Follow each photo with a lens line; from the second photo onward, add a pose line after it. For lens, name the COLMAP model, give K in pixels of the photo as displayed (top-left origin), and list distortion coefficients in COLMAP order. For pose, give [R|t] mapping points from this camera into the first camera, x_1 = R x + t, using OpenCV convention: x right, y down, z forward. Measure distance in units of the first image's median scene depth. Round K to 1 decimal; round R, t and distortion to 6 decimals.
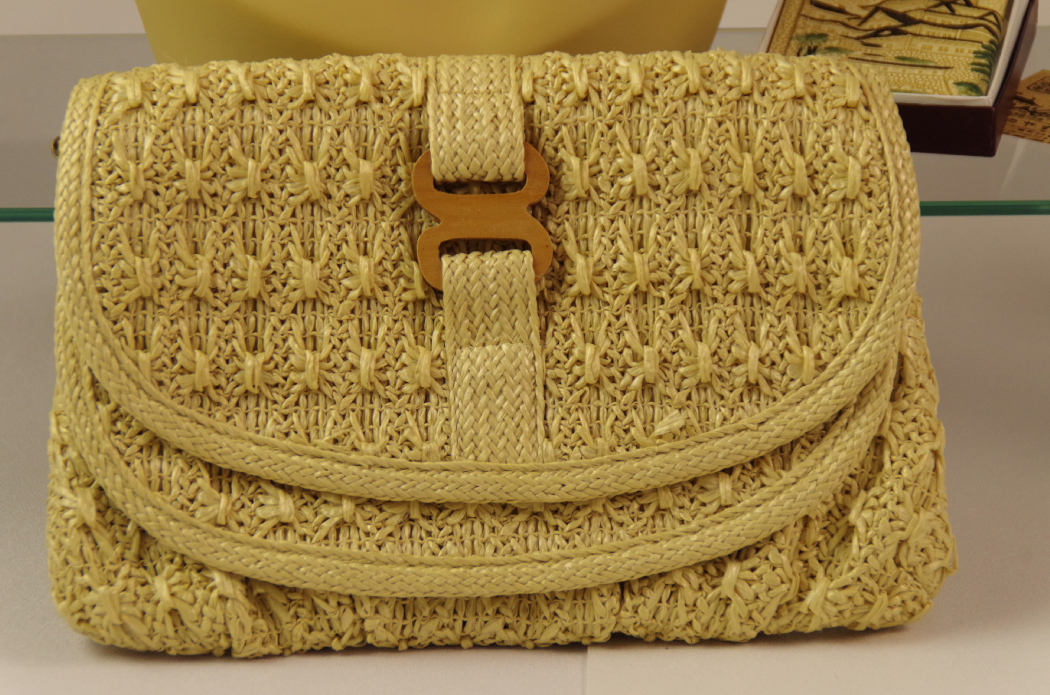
lens RADIAL K [[4860.5, 0, 538.4], [0, 4860.5, 378.5], [0, 0, 1]] dist [0.070532, 0.000000]
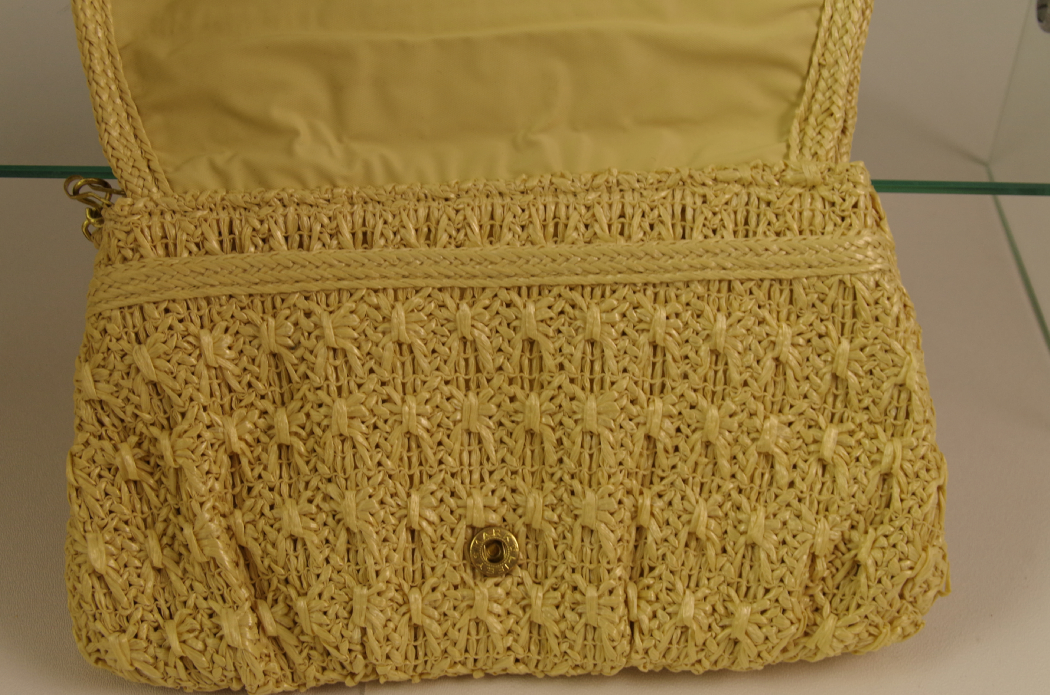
lens RADIAL K [[1362.2, 0, 482.0], [0, 1362.2, 344.8], [0, 0, 1]] dist [-0.063314, 0.000000]
pose [[0.999585, -0.000624, -0.028793, -0.005751], [0.004484, 0.990944, 0.134200, -0.052838], [0.028449, -0.134274, 0.990536, 0.728950]]
